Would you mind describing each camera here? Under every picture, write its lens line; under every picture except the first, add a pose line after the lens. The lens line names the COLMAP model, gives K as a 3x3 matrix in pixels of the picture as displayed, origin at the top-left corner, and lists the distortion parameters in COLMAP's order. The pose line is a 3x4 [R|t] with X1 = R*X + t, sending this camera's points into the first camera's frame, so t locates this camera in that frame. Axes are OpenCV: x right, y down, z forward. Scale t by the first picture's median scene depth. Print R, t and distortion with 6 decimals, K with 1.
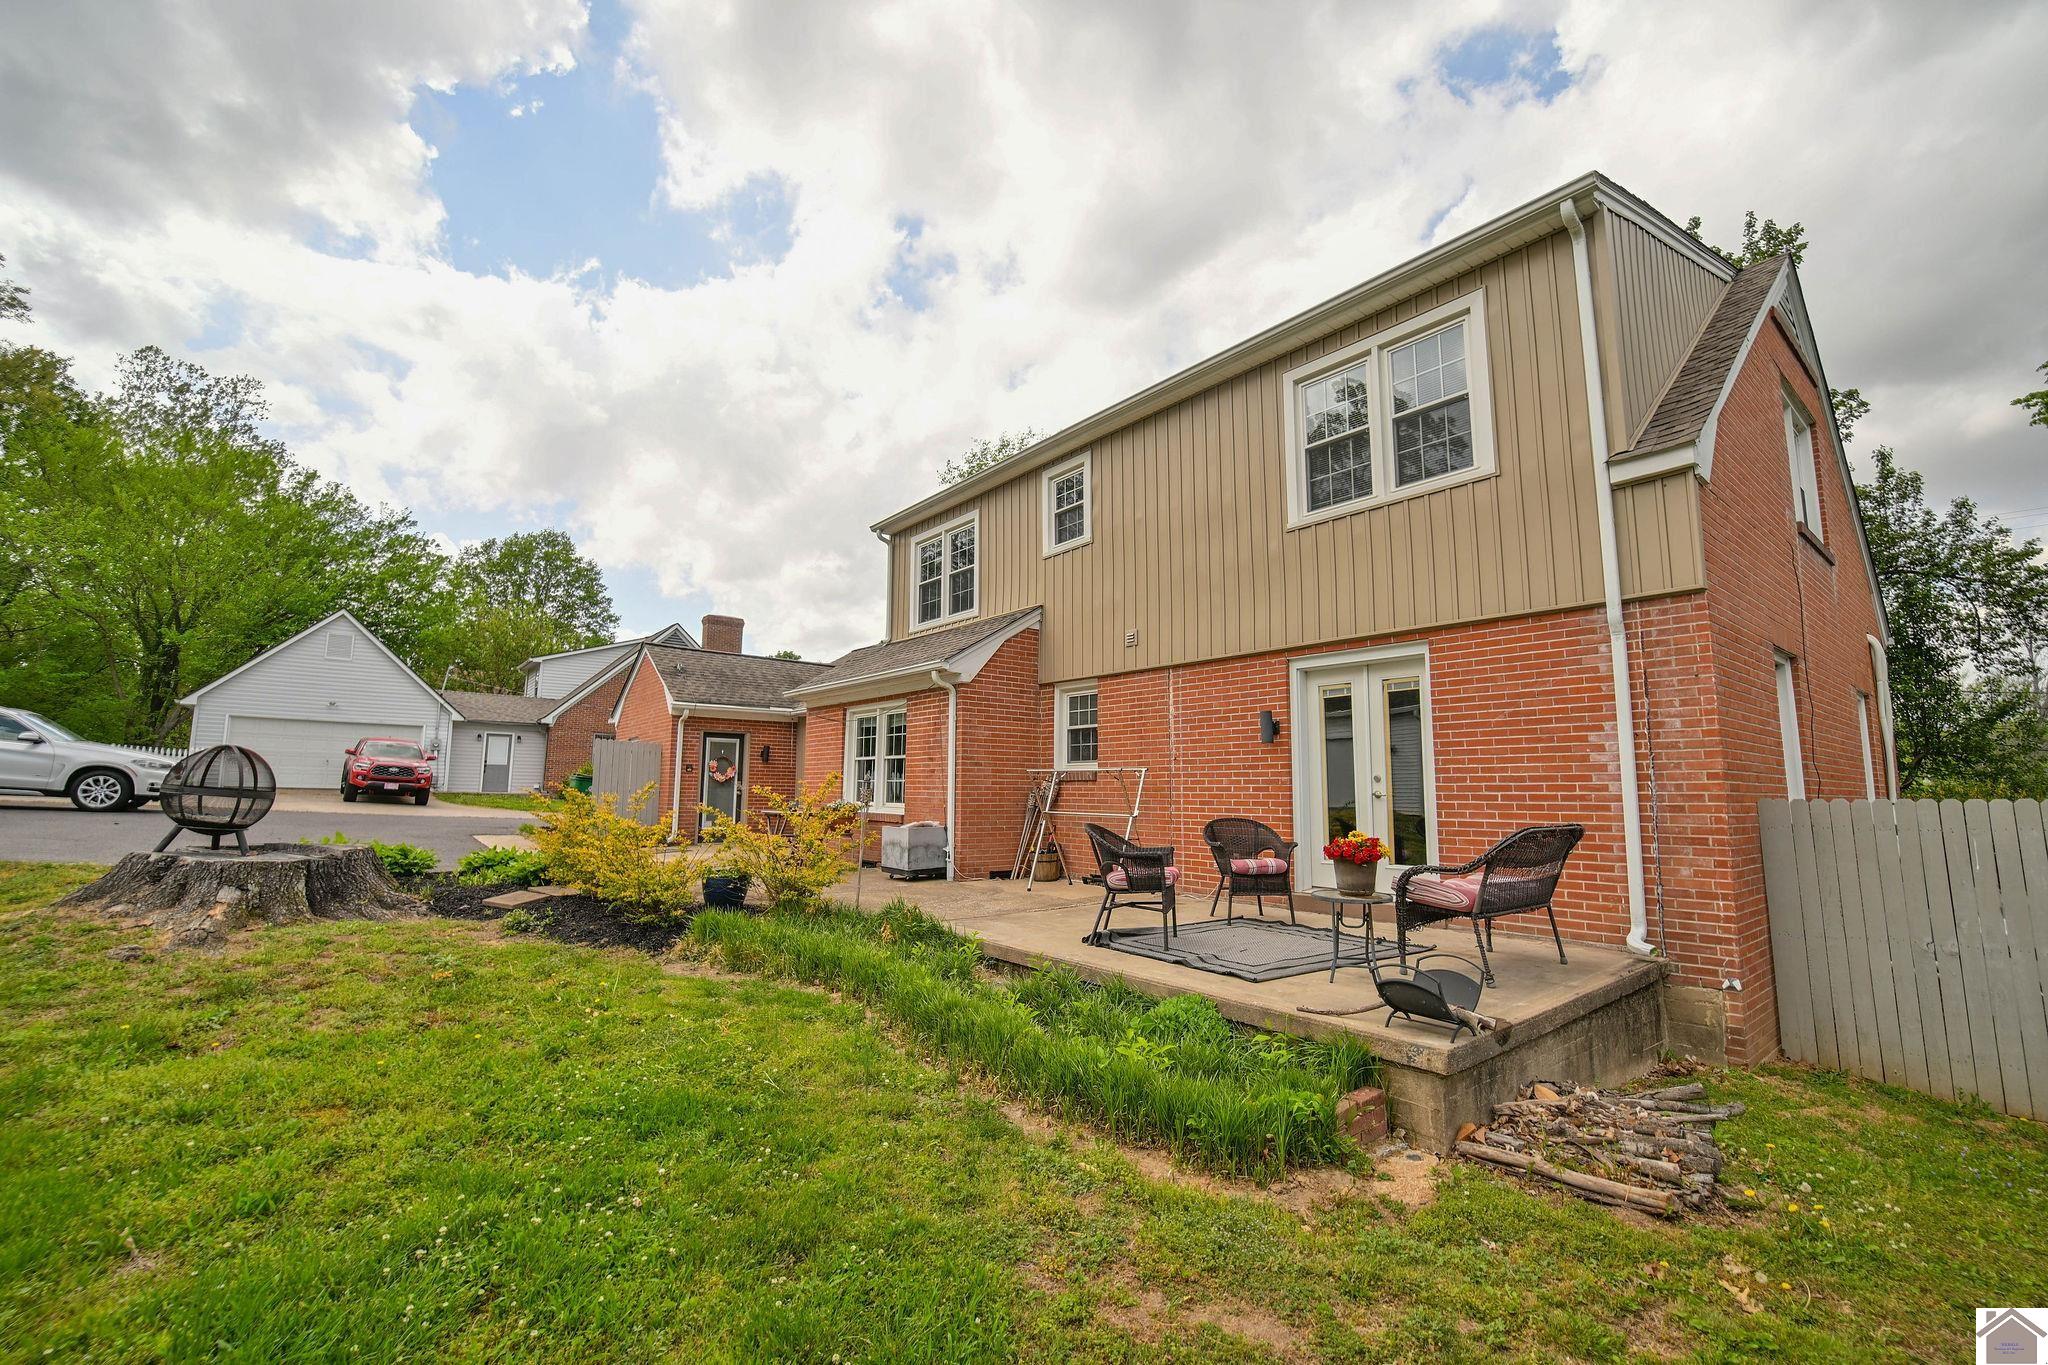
lens RADIAL K [[846.0, 0, 1021.3], [0, 846.0, 684.0], [0, 0, 1]] dist [-0.024706, 0.004995]
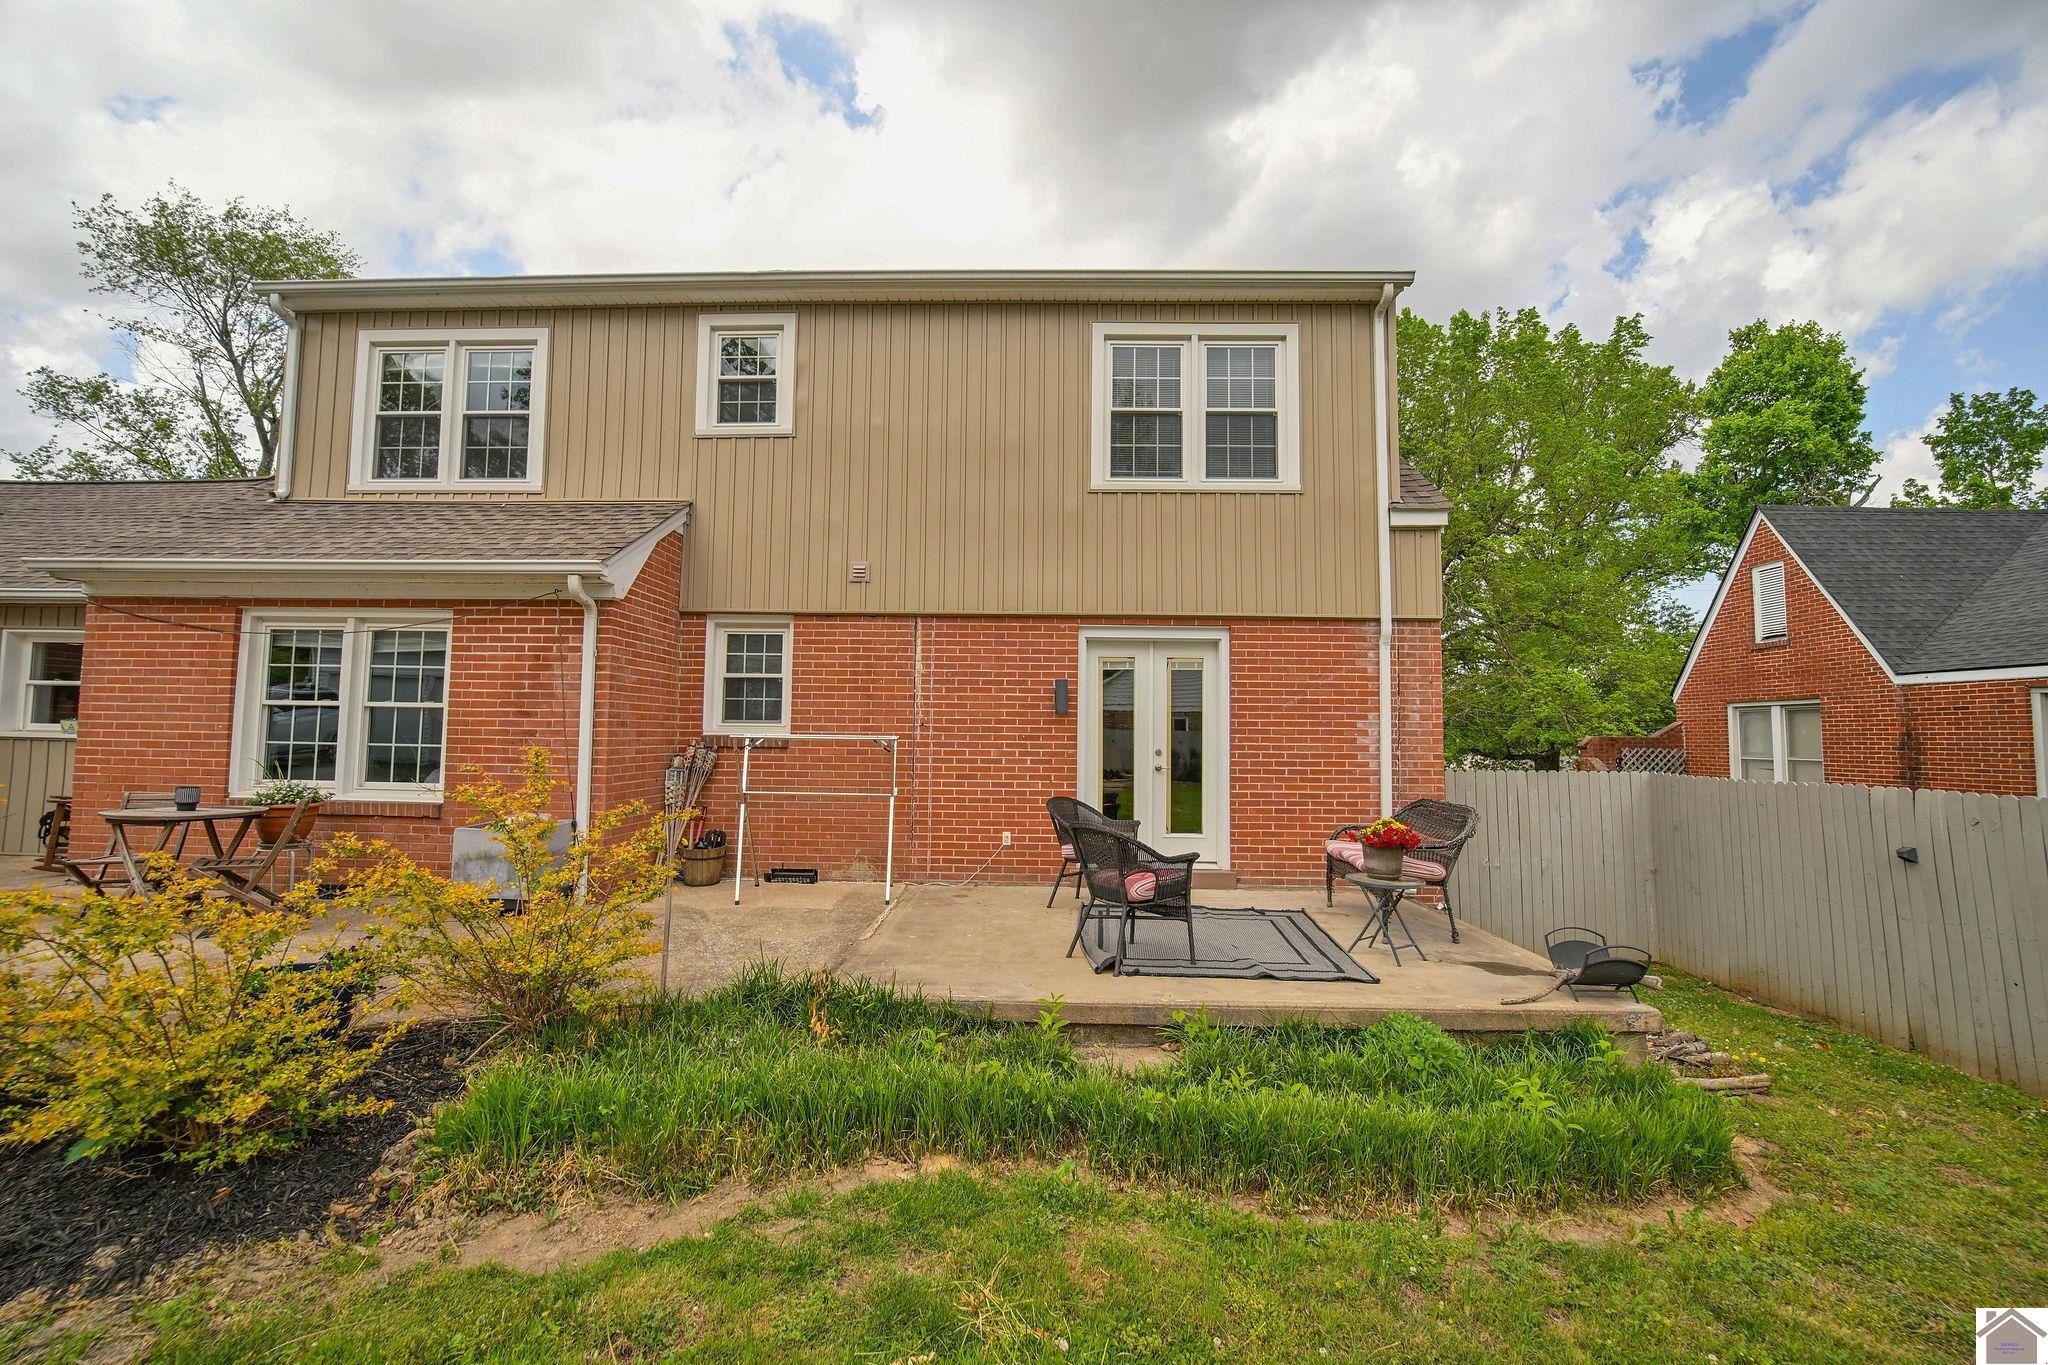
lens RADIAL K [[833.0, 0, 1024.0], [0, 833.0, 682.5], [0, 0, 1]] dist [-0.020500, 0.000037]
pose [[0.643842, 0.048580, 0.763614, -0.405878], [-0.103646, 0.994321, 0.024132, 0.016270], [-0.758106, -0.094683, 0.645221, 0.401440]]
